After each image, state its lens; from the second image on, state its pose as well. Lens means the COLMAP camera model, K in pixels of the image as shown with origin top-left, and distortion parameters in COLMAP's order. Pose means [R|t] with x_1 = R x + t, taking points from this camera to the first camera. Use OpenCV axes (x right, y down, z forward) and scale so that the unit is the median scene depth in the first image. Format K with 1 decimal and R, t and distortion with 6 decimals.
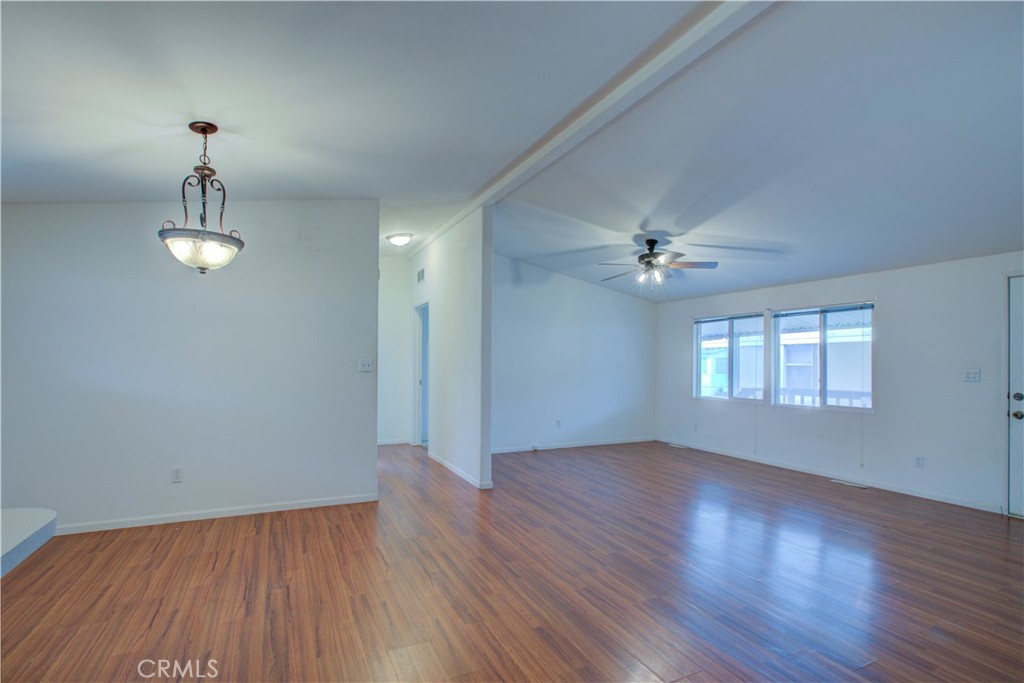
lens RADIAL K [[473.9, 0, 515.5], [0, 473.9, 351.6], [0, 0, 1]] dist [0.004856, 0.000794]
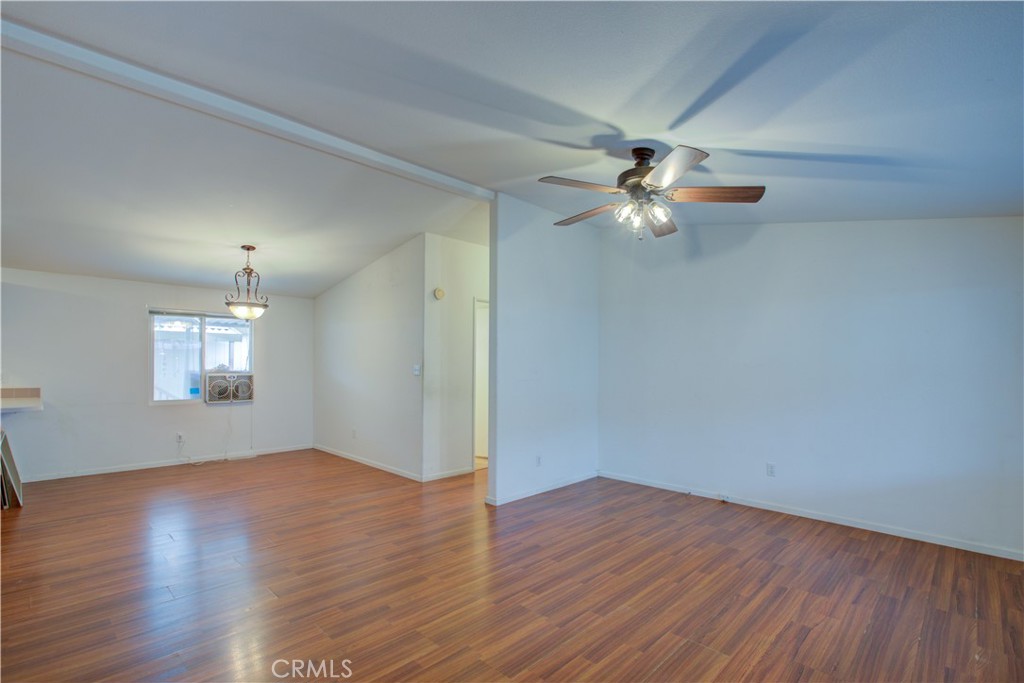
lens RADIAL K [[473.9, 0, 514.7], [0, 473.9, 339.0], [0, 0, 1]] dist [0.004856, 0.000794]
pose [[0.330747, -0.067792, -0.941281, 0.765066], [0.014819, 0.997667, -0.066646, 0.031253], [0.943603, 0.008094, 0.330980, 0.678617]]
